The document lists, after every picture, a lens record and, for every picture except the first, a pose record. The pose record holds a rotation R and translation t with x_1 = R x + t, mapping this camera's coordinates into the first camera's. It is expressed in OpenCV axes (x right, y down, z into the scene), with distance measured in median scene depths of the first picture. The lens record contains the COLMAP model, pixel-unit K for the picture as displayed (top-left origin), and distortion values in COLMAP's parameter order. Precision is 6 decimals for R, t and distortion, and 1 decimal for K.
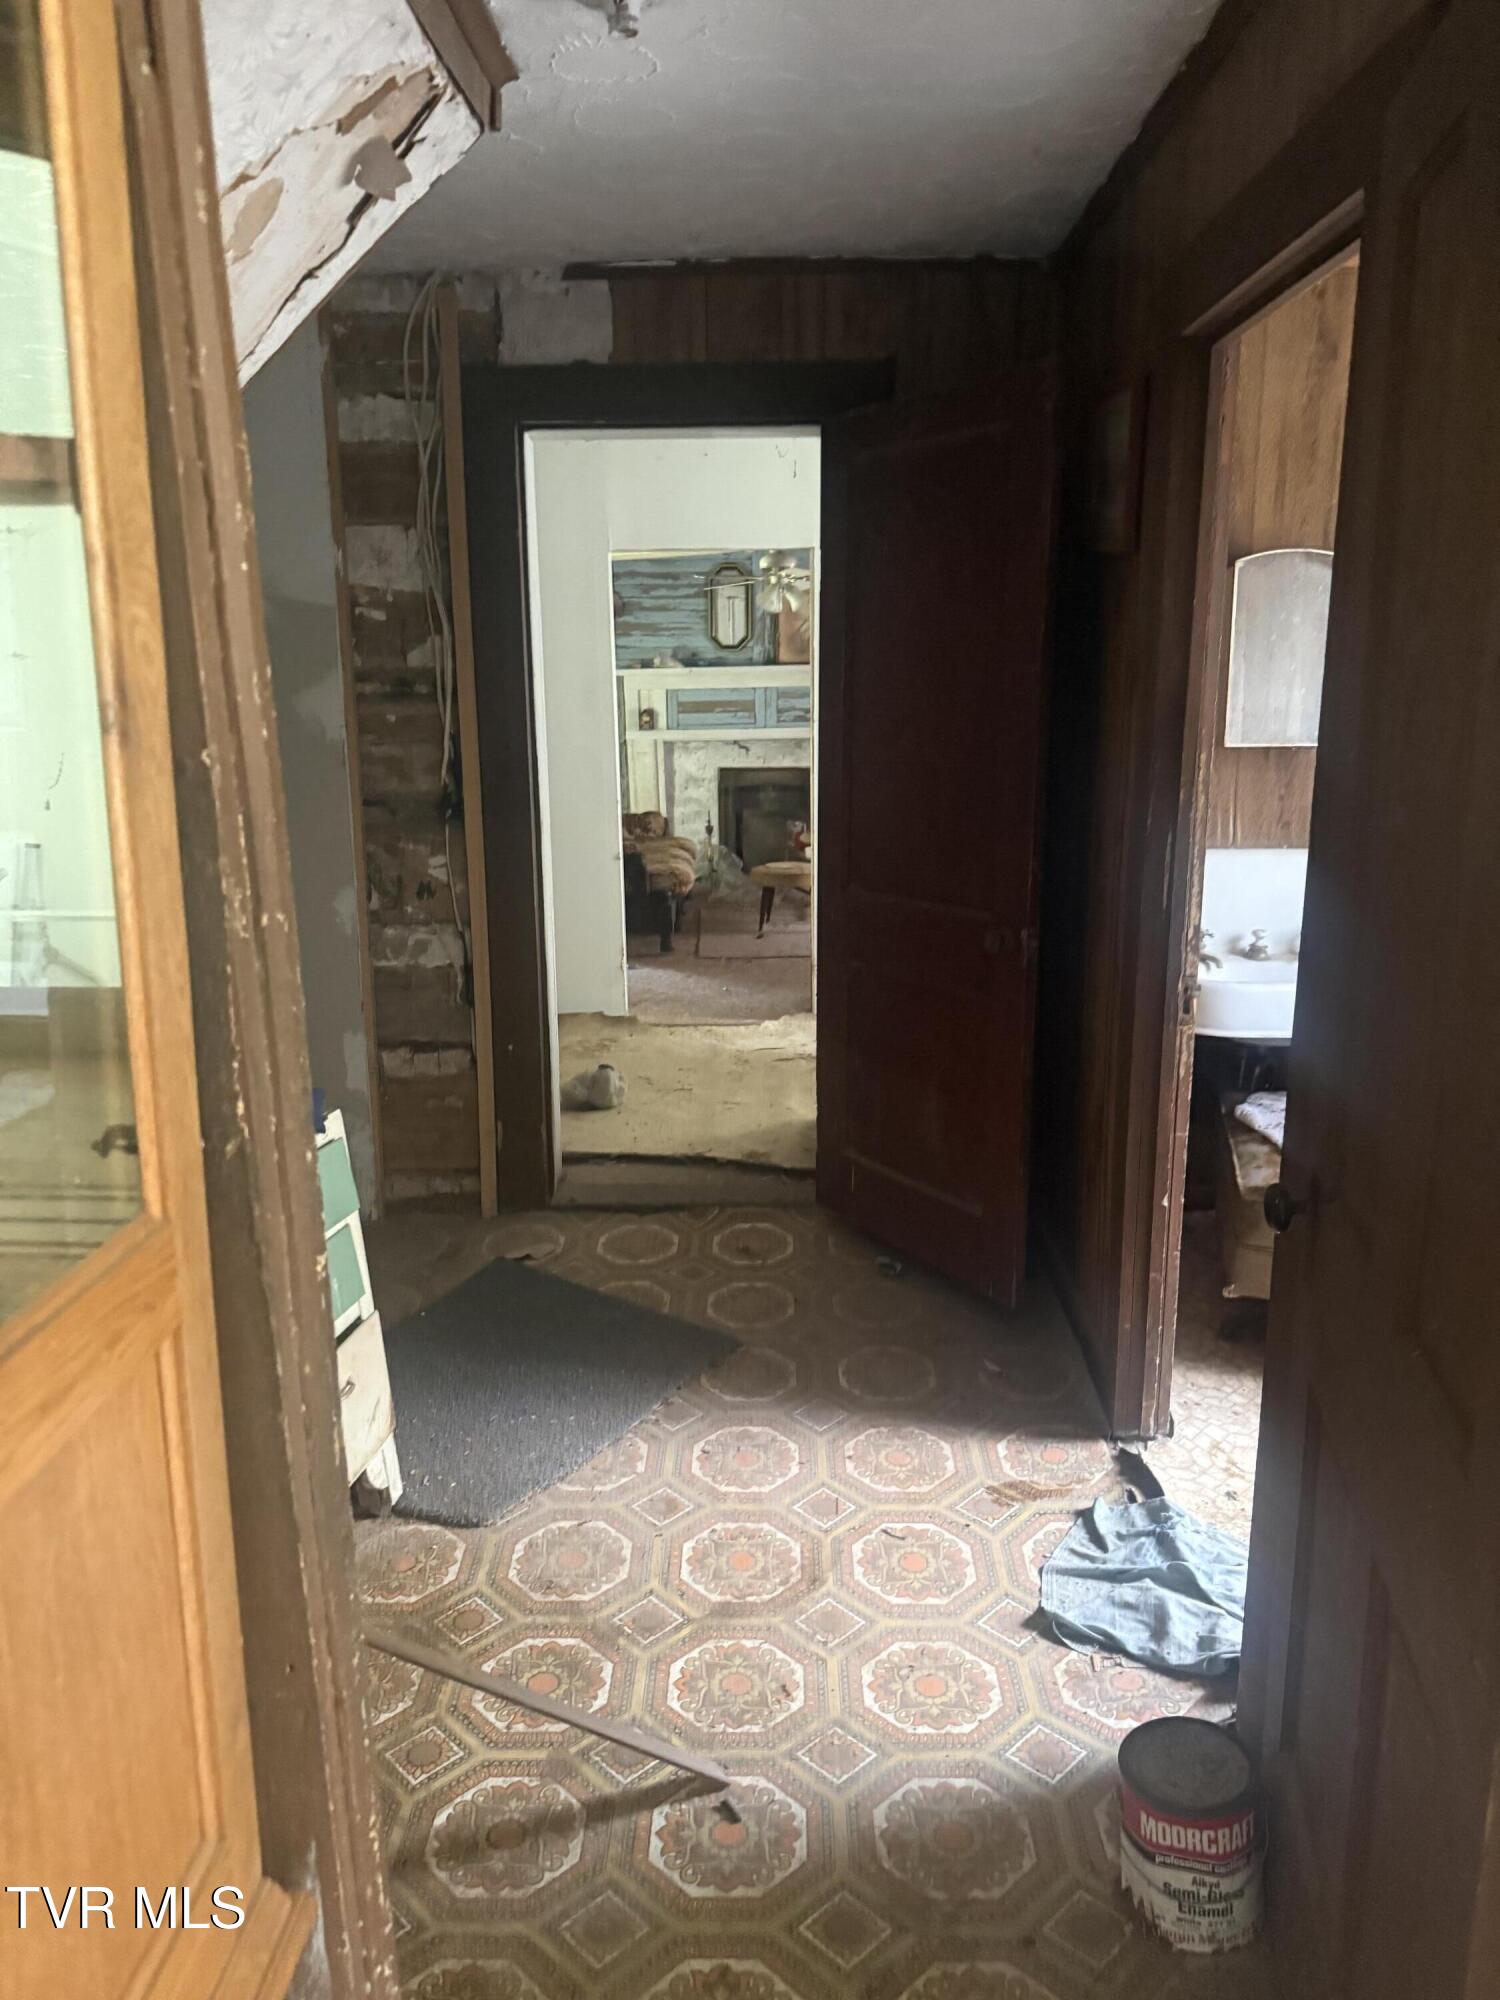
lens RADIAL K [[1411.2, 0, 735.0], [0, 1411.2, 1001.2], [0, 0, 1]] dist [0.195190, -0.387390]
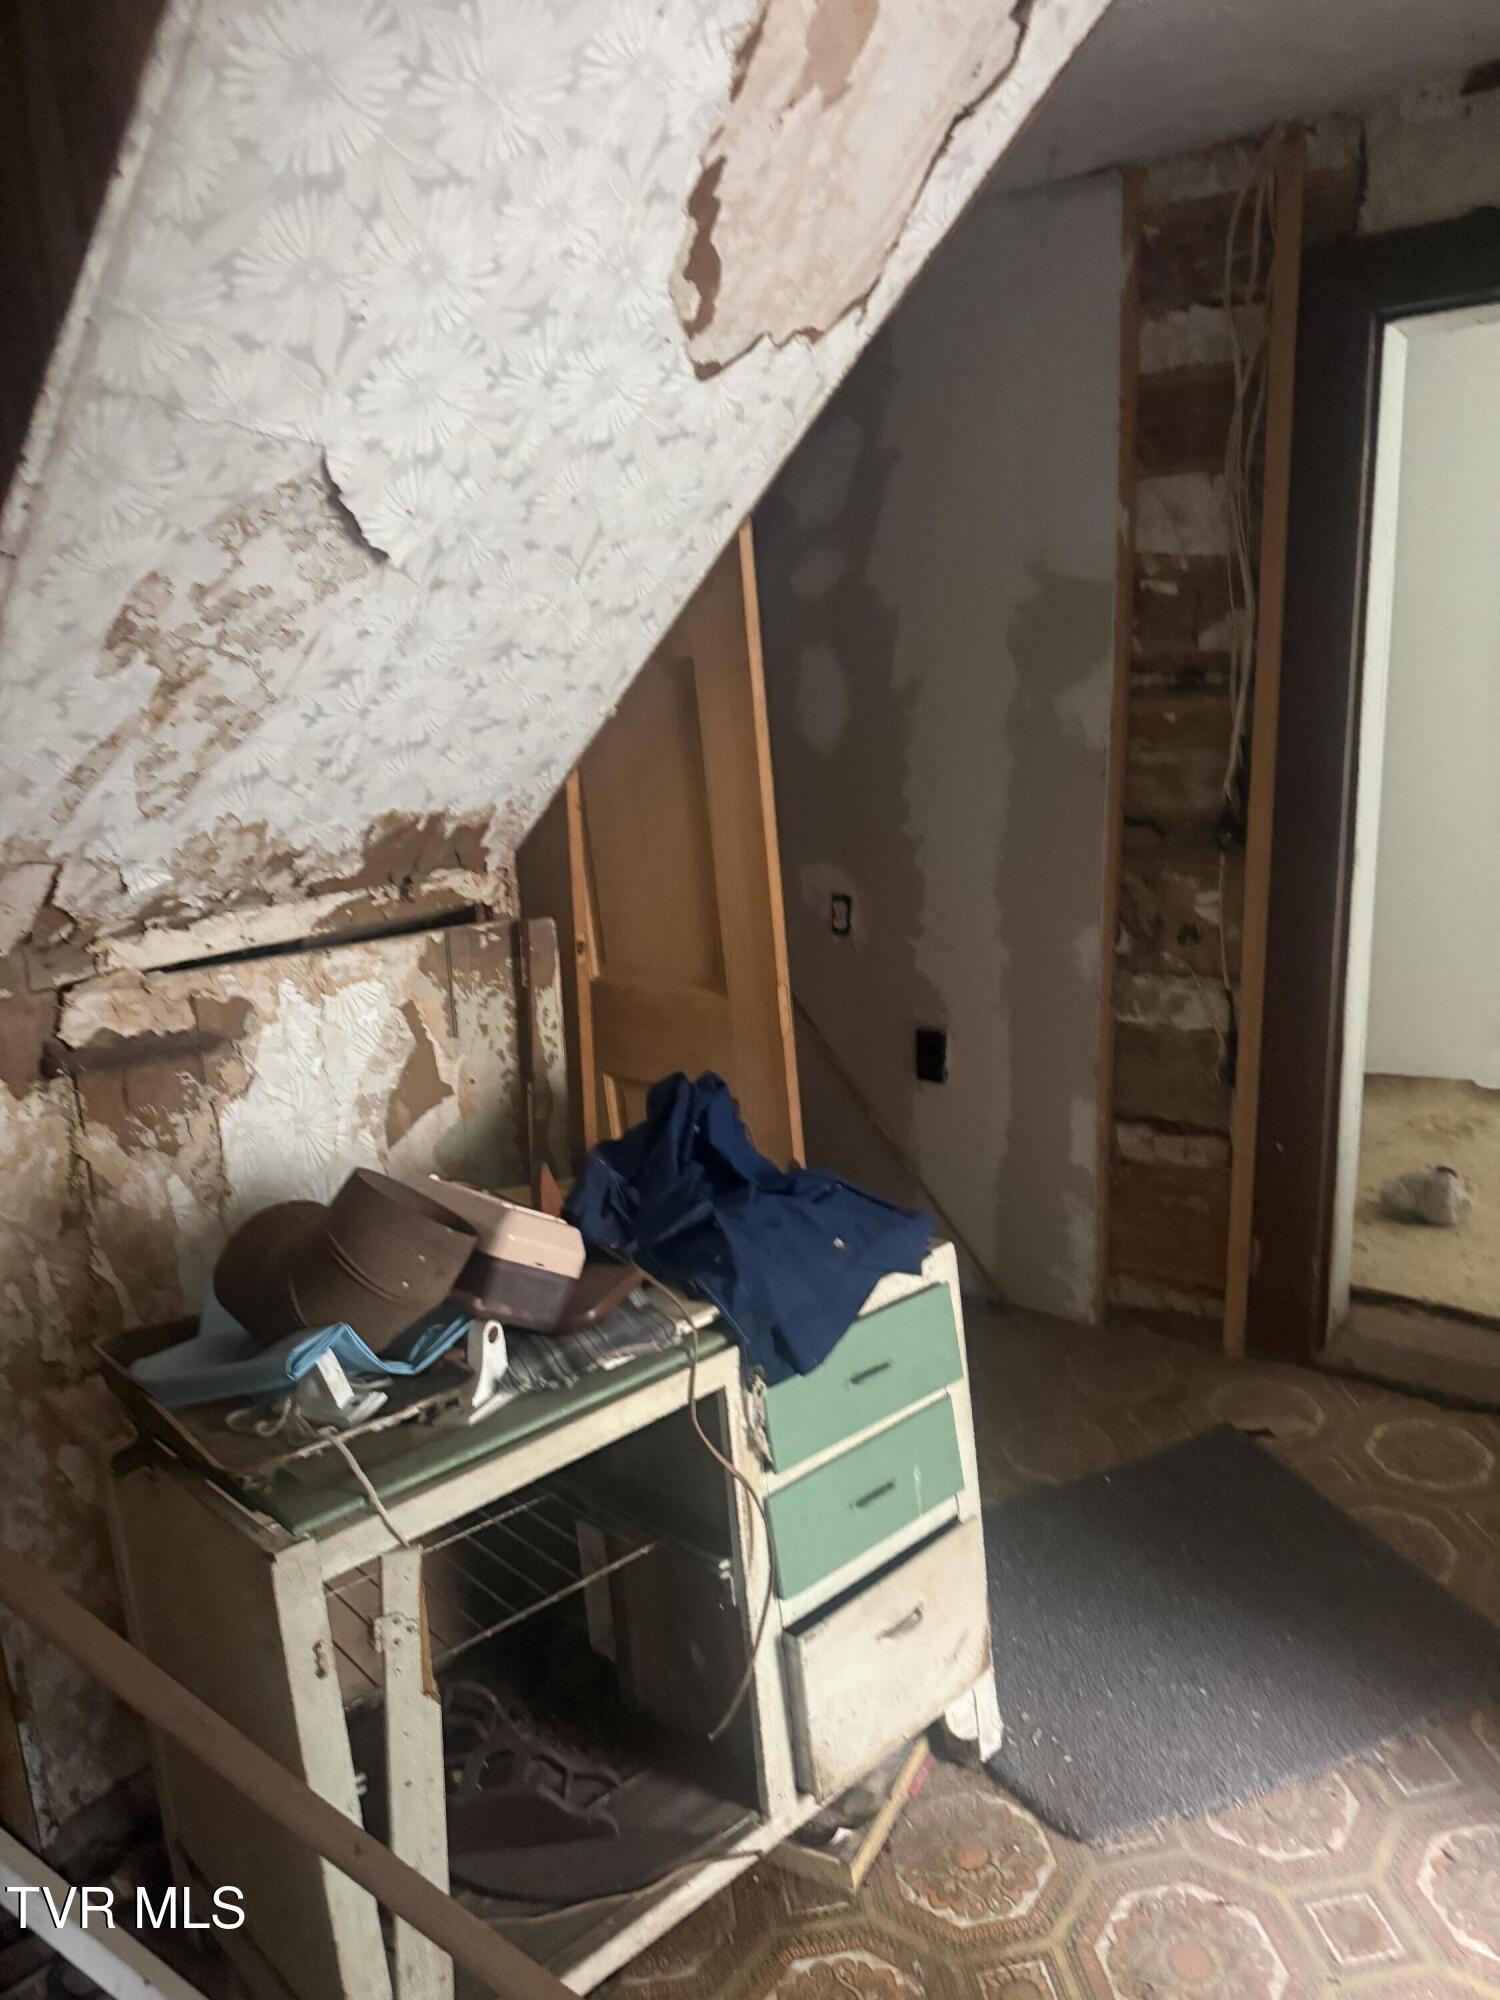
lens RADIAL K [[1441.3, 0, 750.0], [0, 1441.3, 1000.0], [0, 0, 1]] dist [0.033123, -0.032508]
pose [[0.818833, 0.108492, -0.563685, 0.039115], [-0.099251, 0.993946, 0.047129, -0.056721], [0.565386, 0.017355, 0.824644, 0.212465]]
